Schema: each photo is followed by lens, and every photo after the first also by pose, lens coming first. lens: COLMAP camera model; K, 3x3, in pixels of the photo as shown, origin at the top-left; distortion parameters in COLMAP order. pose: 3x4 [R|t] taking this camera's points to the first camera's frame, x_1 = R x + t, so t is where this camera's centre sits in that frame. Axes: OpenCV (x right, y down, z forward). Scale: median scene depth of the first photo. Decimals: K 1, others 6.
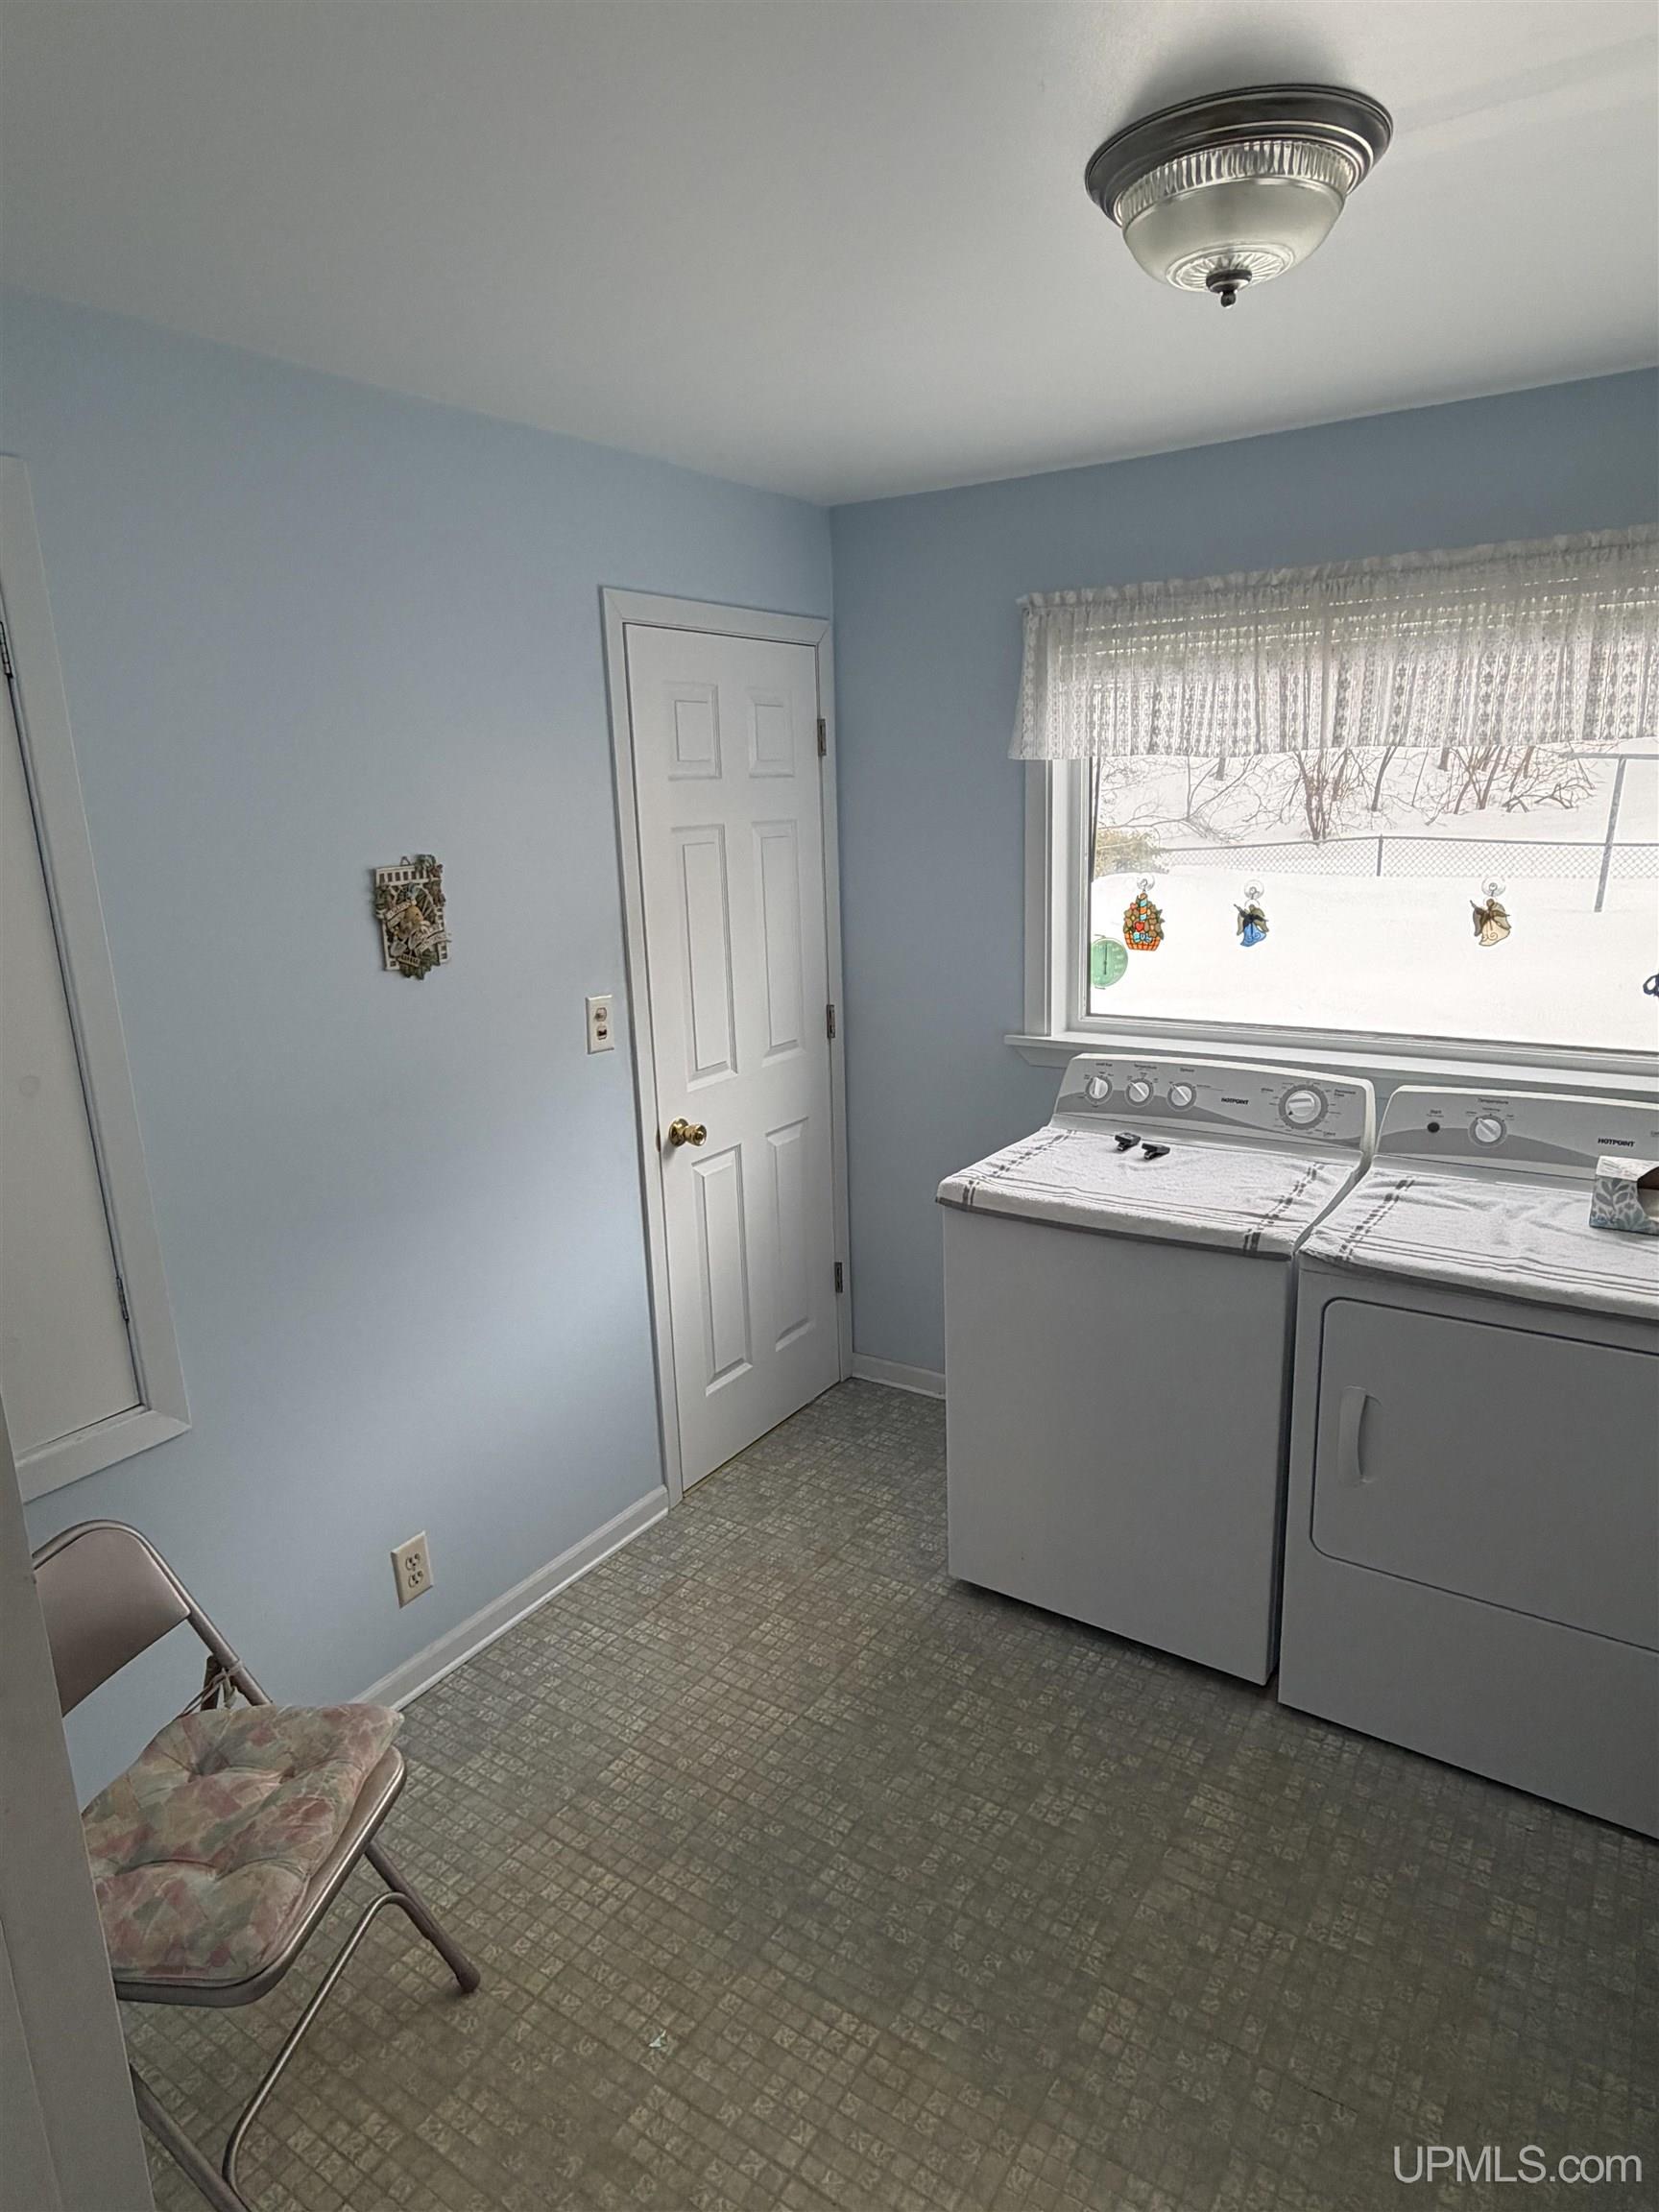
lens RADIAL K [[1280.4, 0, 836.0], [0, 1280.4, 1104.7], [0, 0, 1]] dist [0.000965, 0.000372]
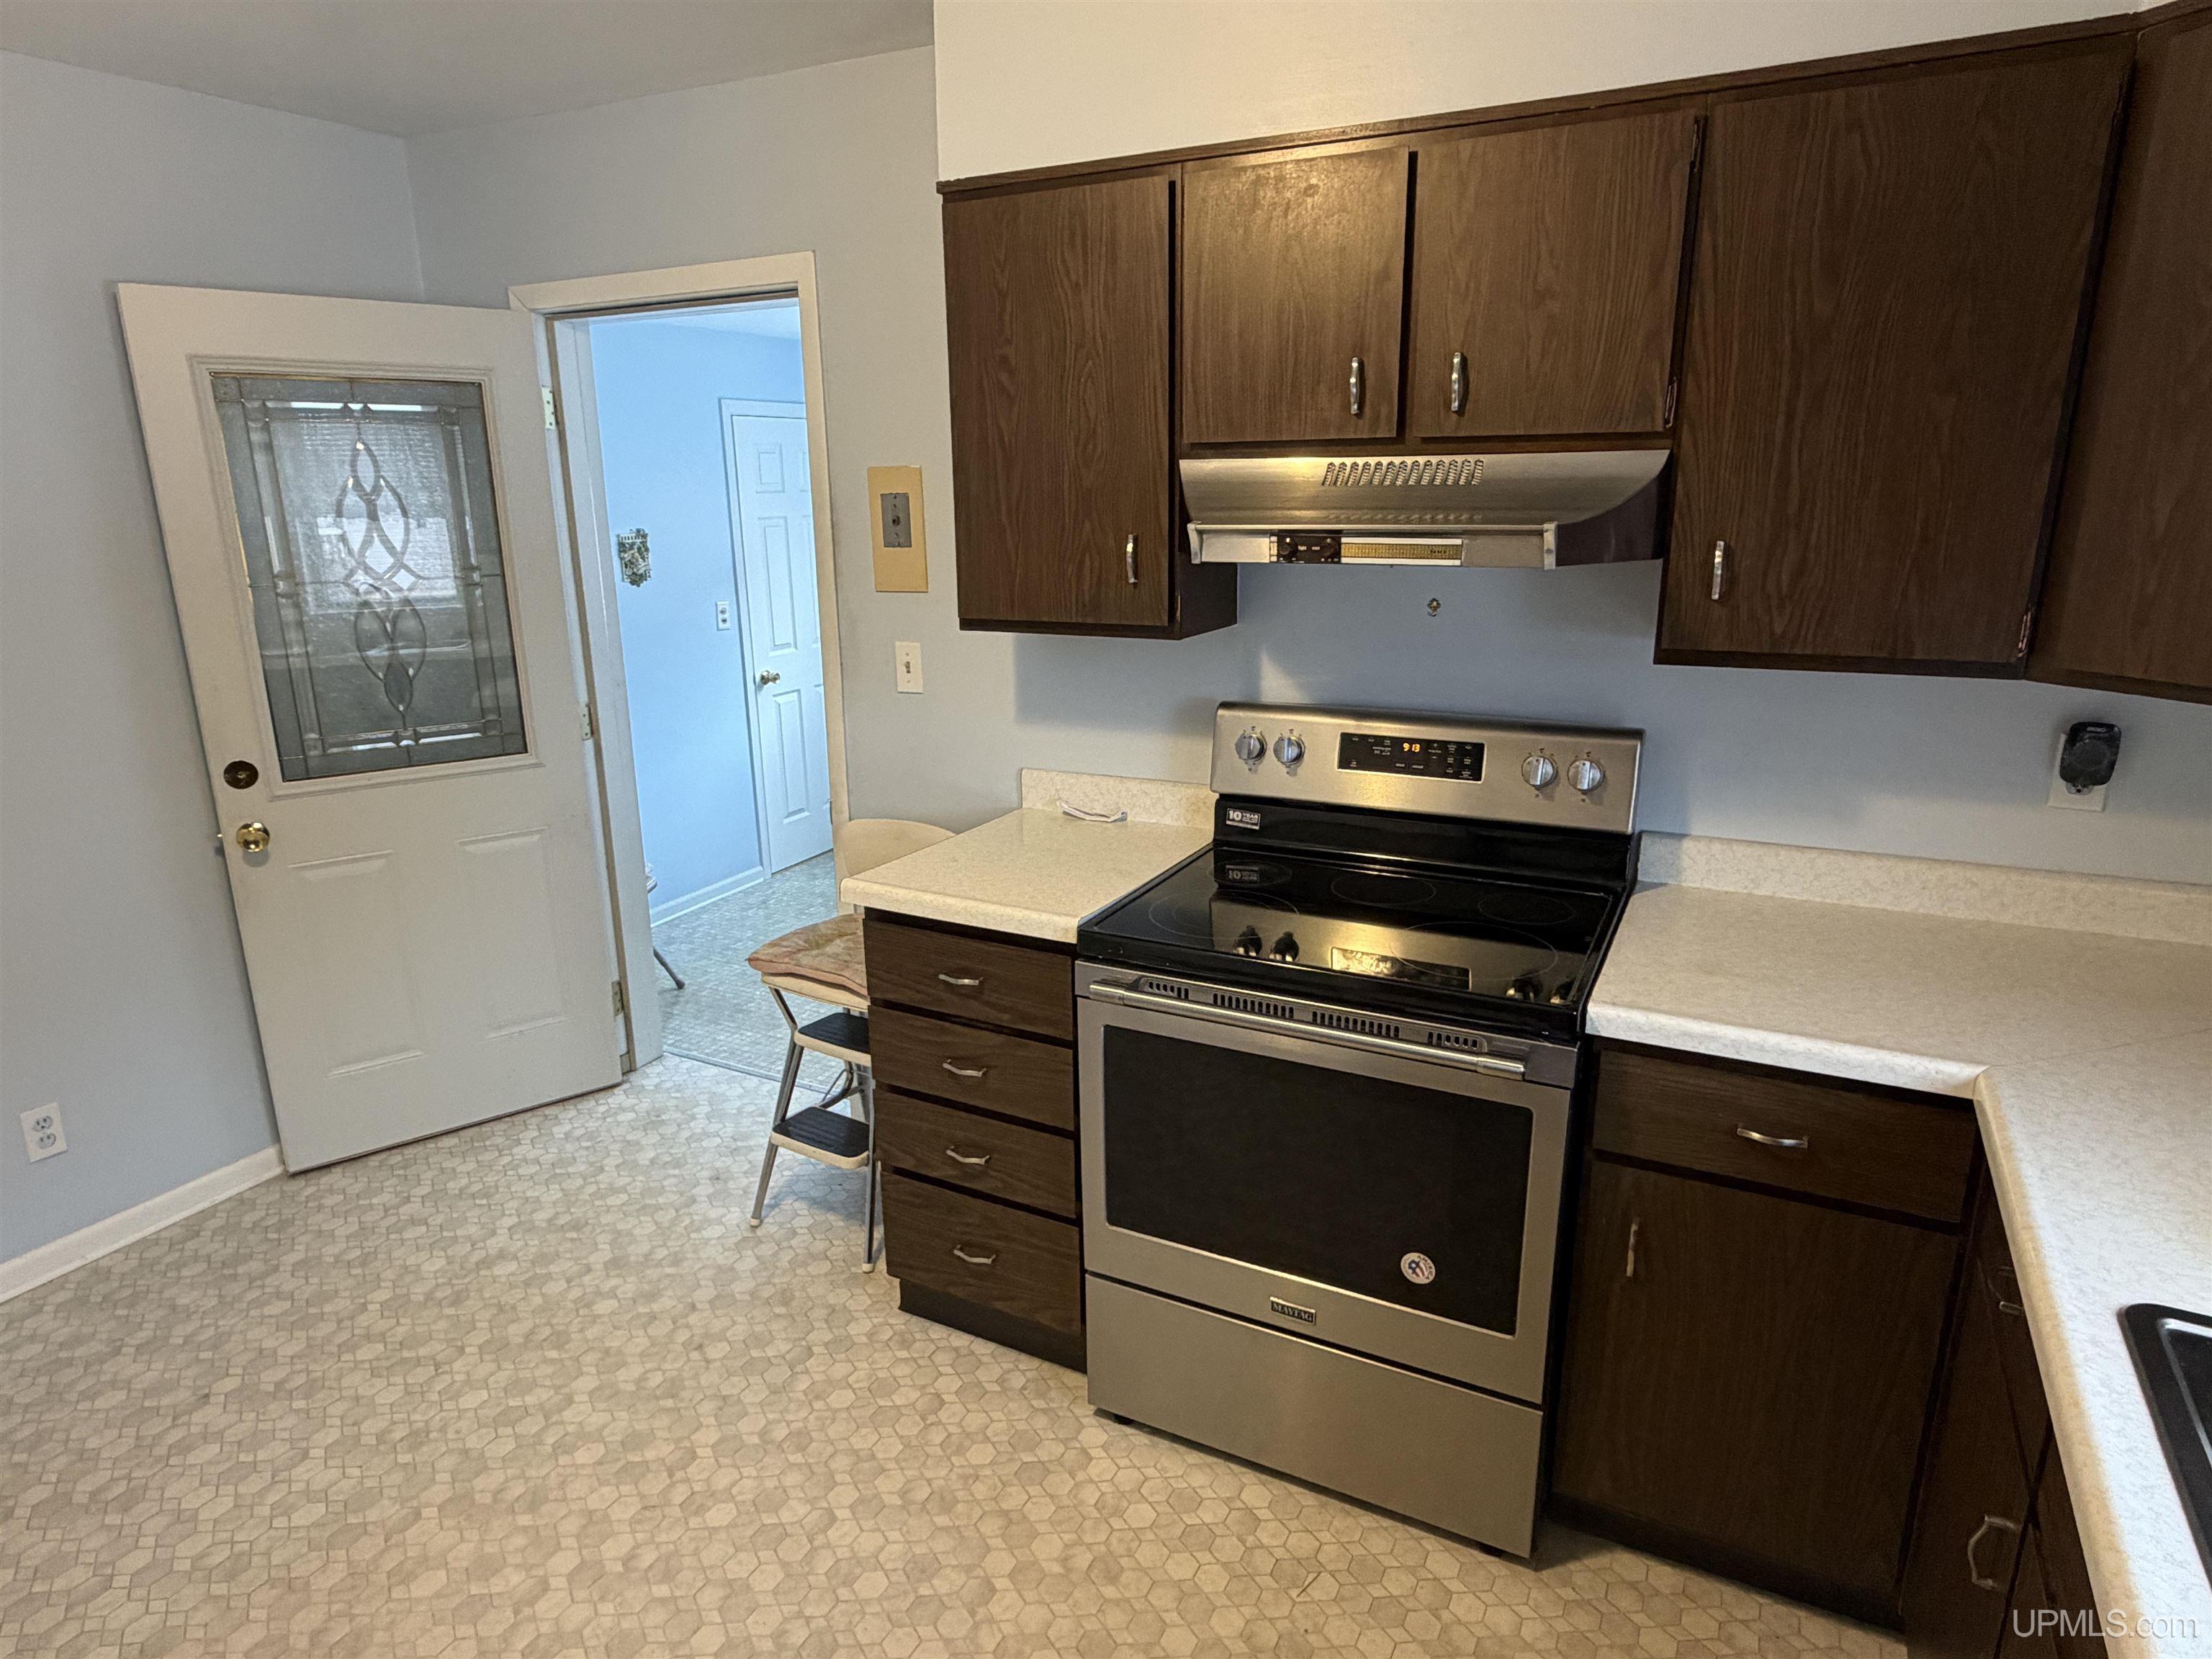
lens RADIAL K [[1280.4, 0, 1099.2], [0, 1280.4, 841.4], [0, 0, 1]] dist [0.000965, 0.000372]
pose [[0.993255, -0.013863, 0.115117, 0.181684], [0.010342, 0.999462, 0.031122, 0.257490], [-0.115486, -0.029722, 0.992864, -1.179146]]
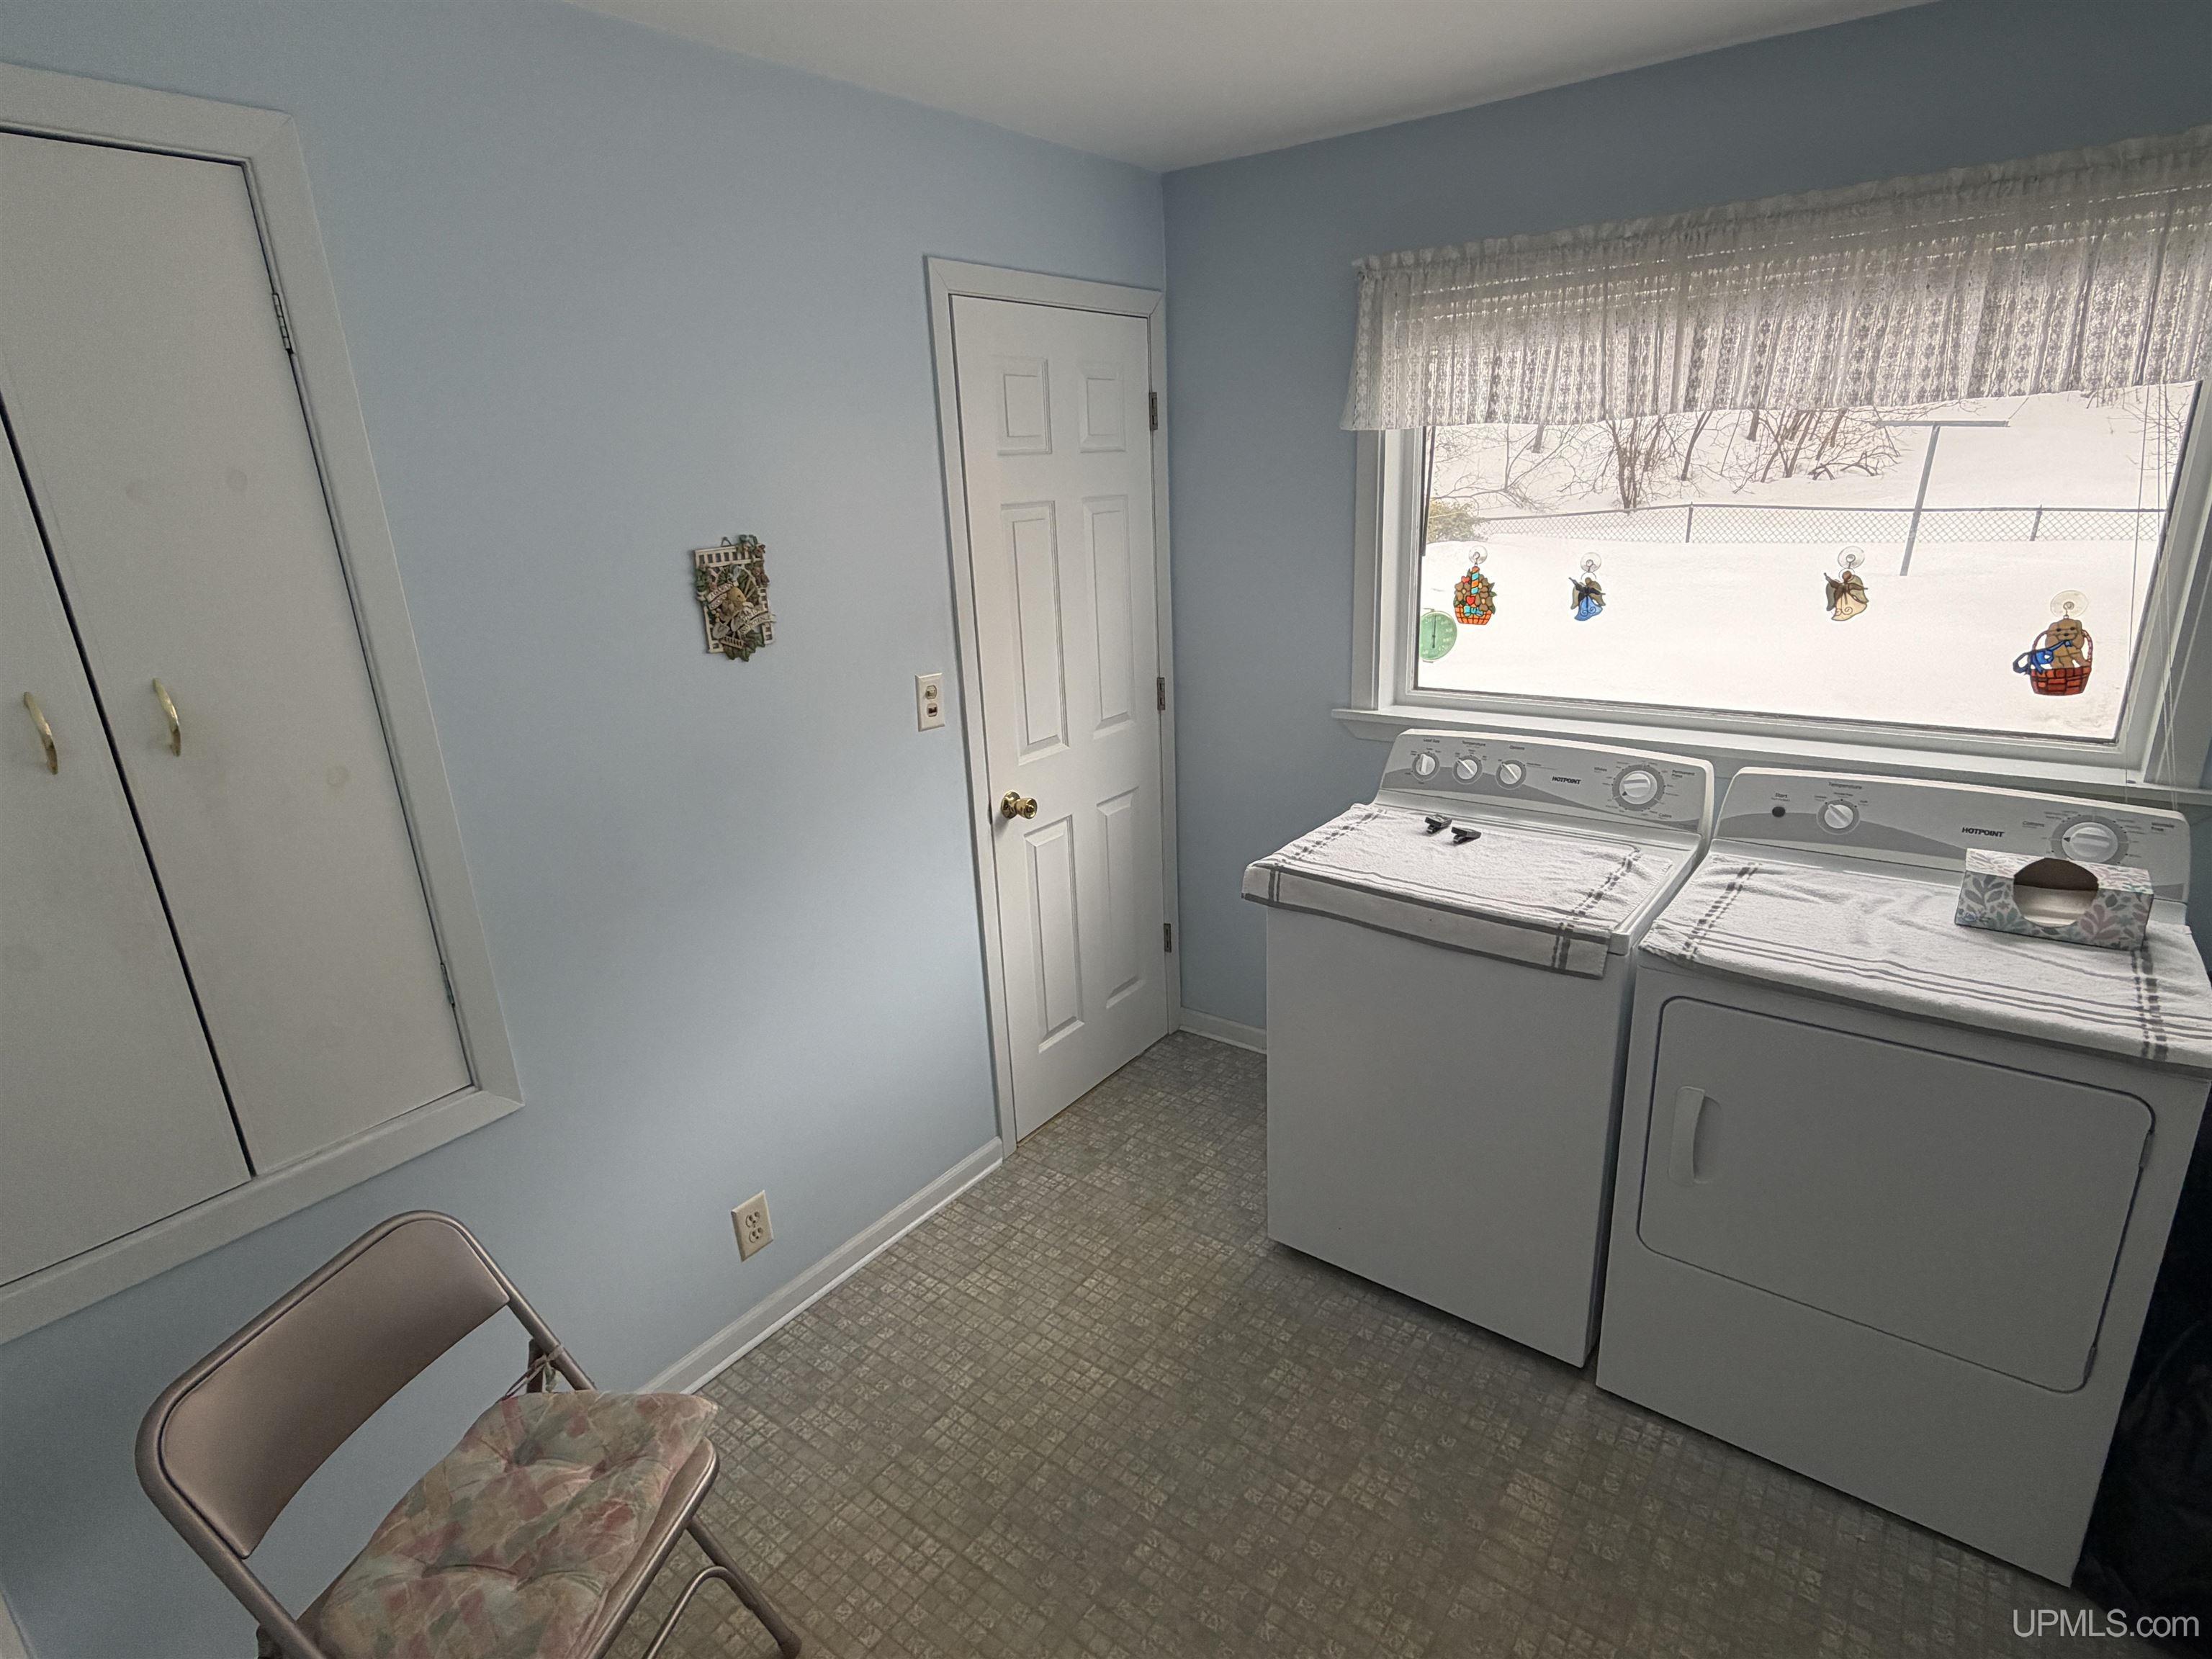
lens RADIAL K [[1125.7, 0, 1105.3], [0, 1125.7, 831.0], [0, 0, 1]] dist [0.000918, 0.001131]
pose [[0.997887, 0.008194, -0.064458, 0.014293], [-0.003579, 0.997442, 0.071392, -0.027395], [0.064878, -0.071010, 0.995363, 0.122213]]
